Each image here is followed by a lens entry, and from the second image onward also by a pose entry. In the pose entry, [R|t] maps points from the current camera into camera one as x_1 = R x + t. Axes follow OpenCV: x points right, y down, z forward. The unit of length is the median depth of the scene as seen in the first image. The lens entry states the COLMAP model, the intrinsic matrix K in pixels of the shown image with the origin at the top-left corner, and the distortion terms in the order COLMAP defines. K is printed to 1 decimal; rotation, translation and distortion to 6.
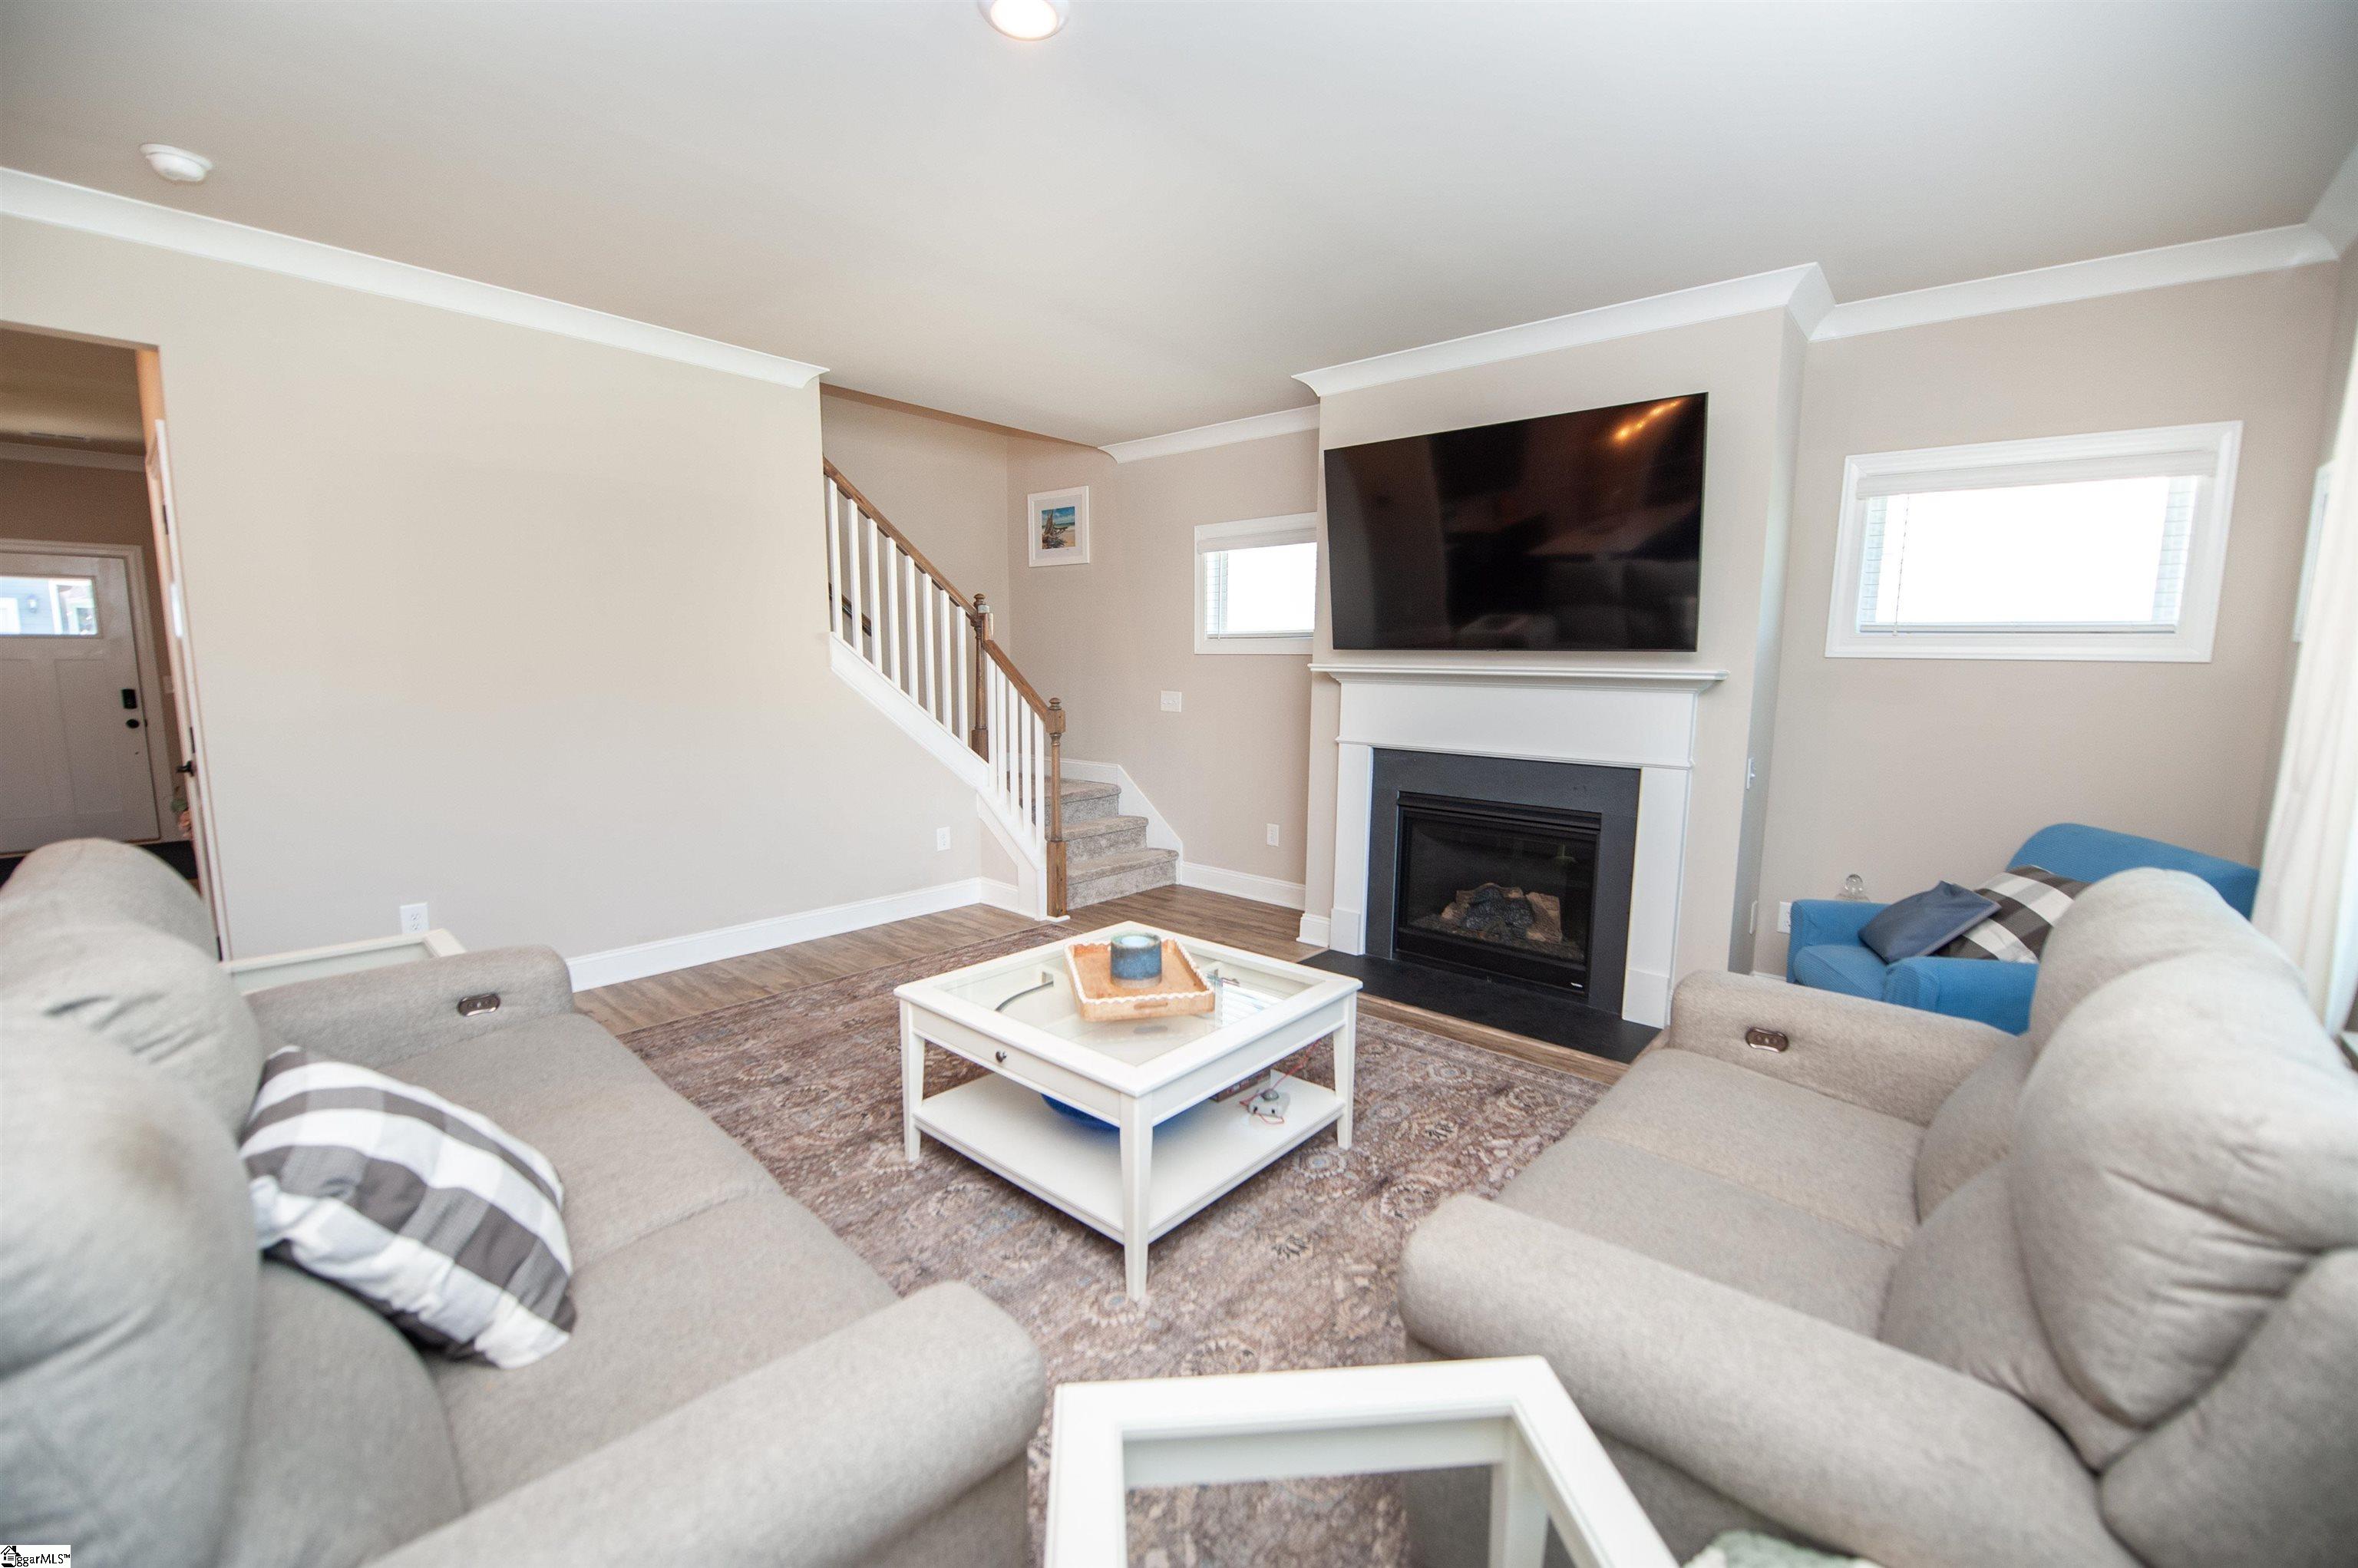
lens RADIAL K [[941.7, 0, 1179.0], [0, 941.7, 784.0], [0, 0, 1]] dist [0.000146, -0.018627]
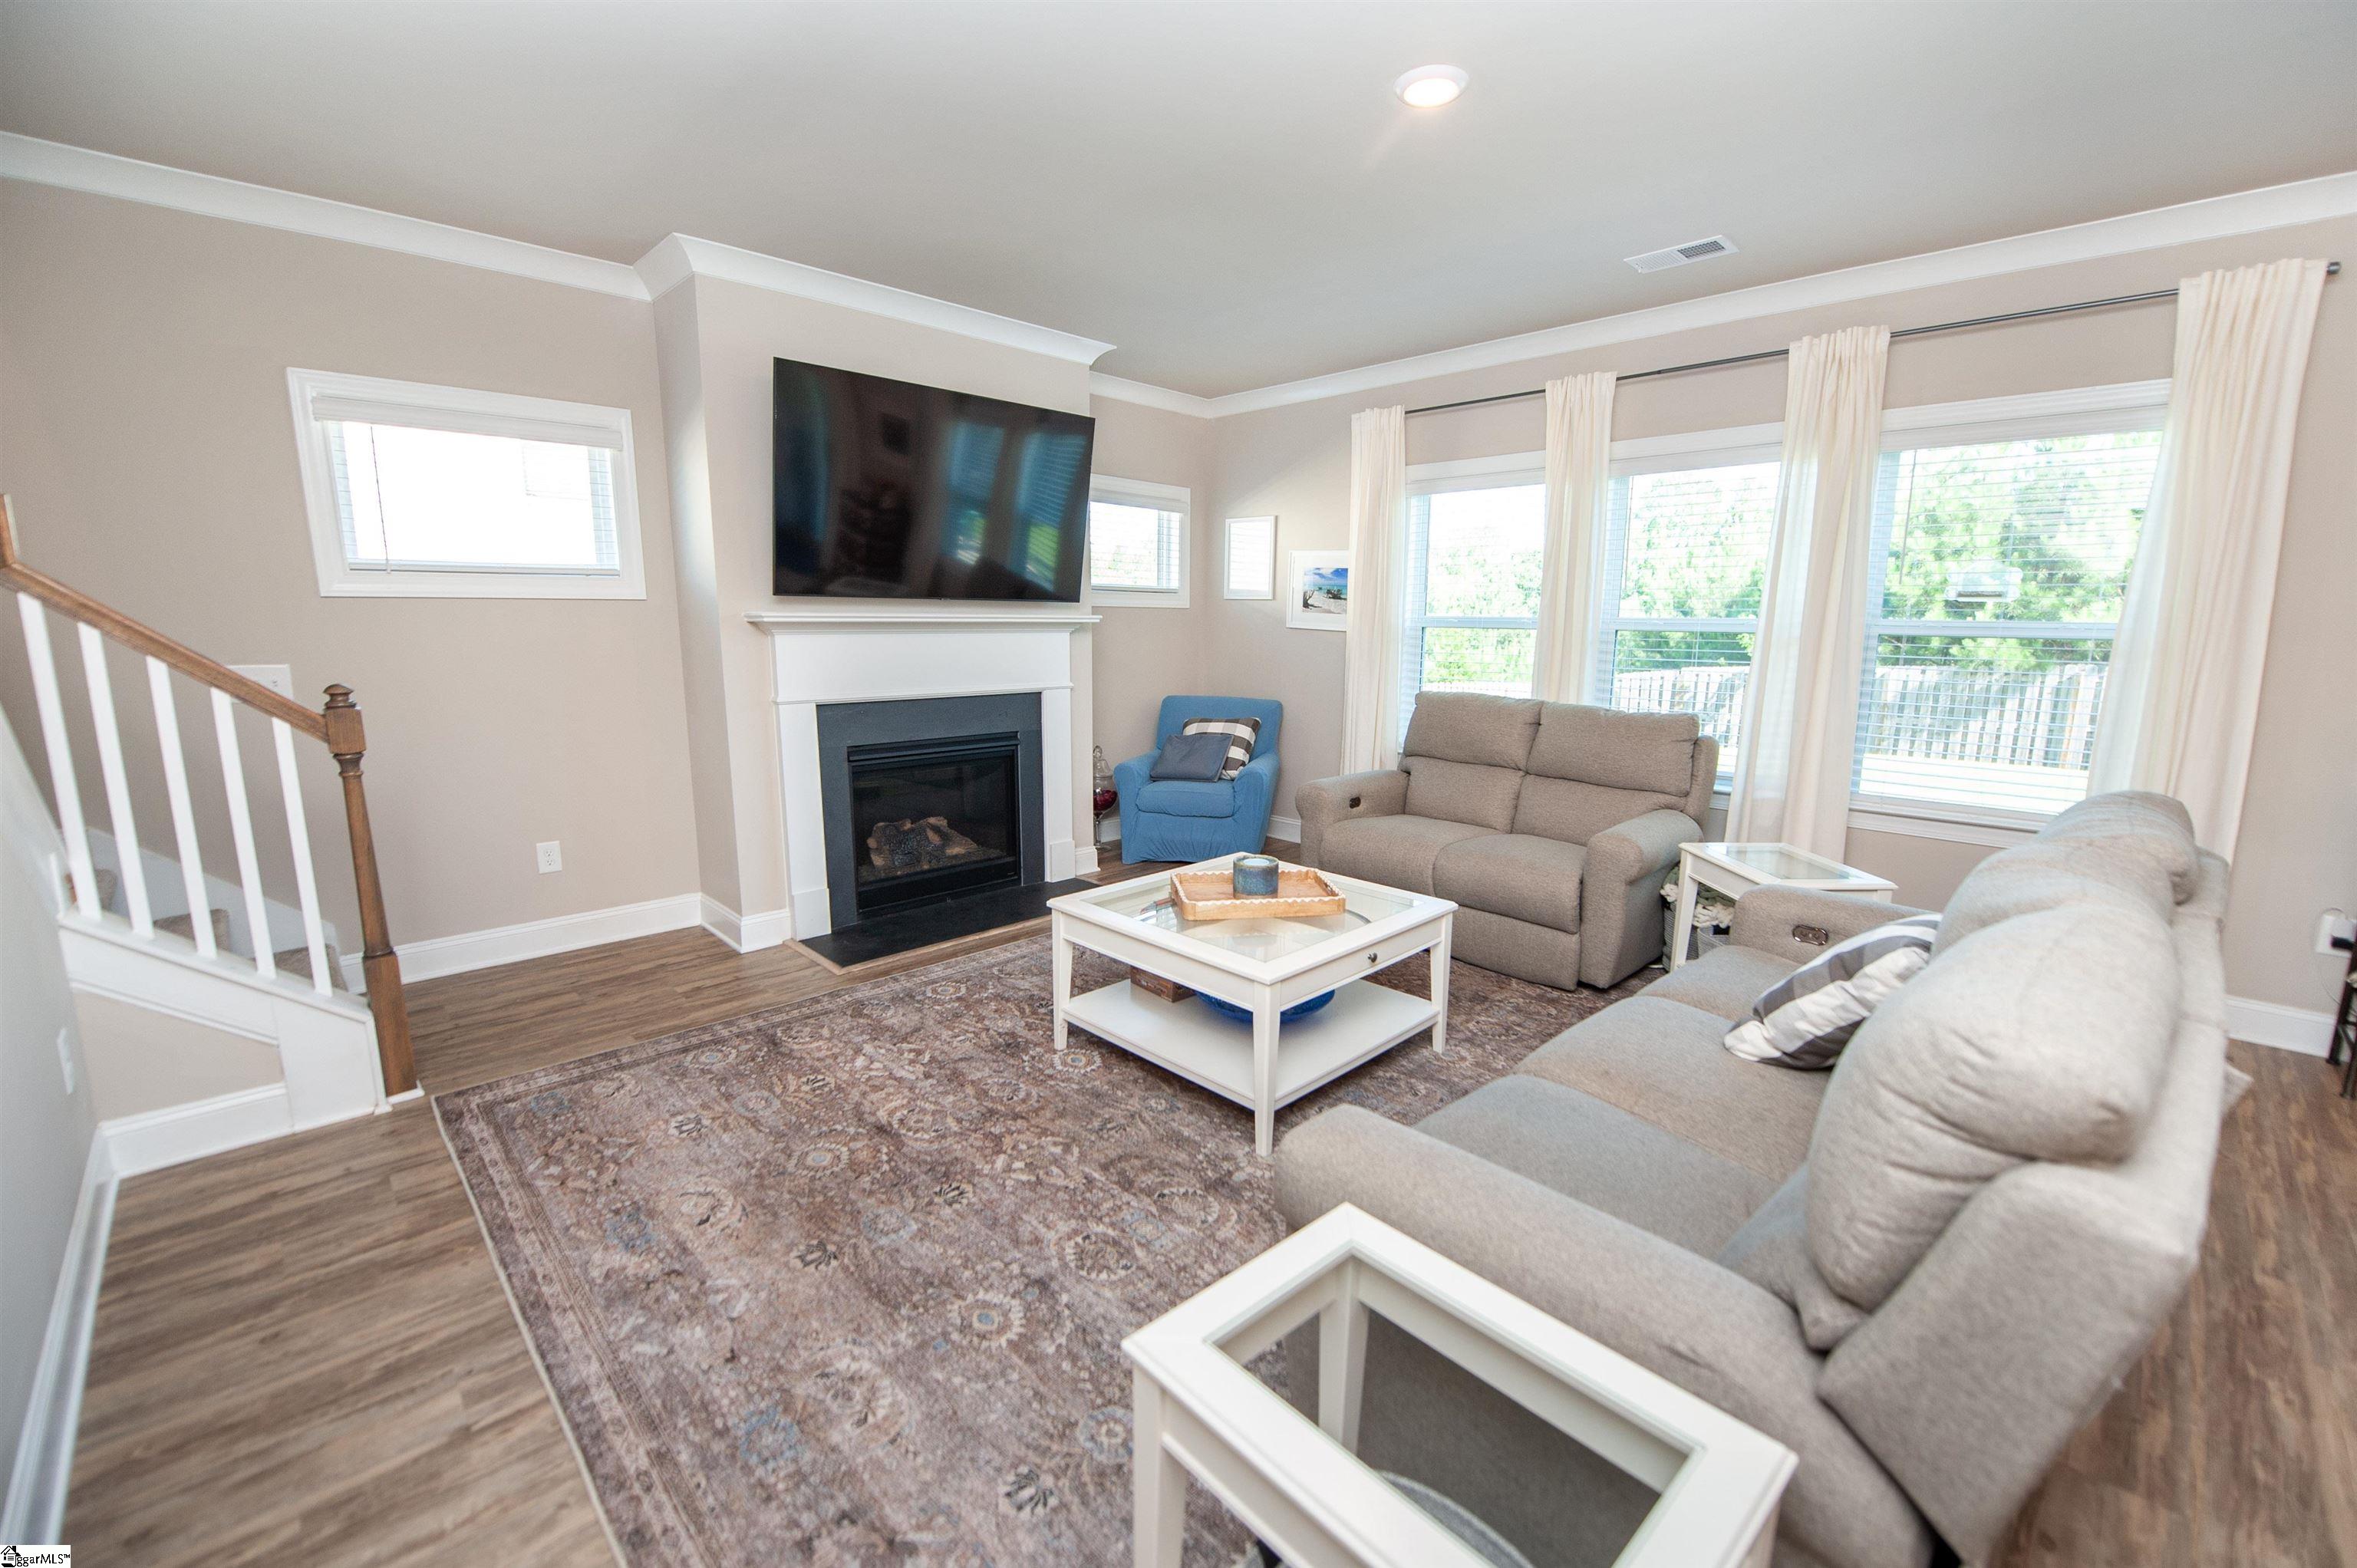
lens RADIAL K [[970.8, 0, 1178.5], [0, 970.8, 784.0], [0, 0, 1]] dist [-0.013948, -0.004982]
pose [[0.075328, -0.181036, 0.980587, -0.707268], [0.121427, 0.977728, 0.171180, -0.082199], [-0.989738, 0.106175, 0.095633, 0.576540]]
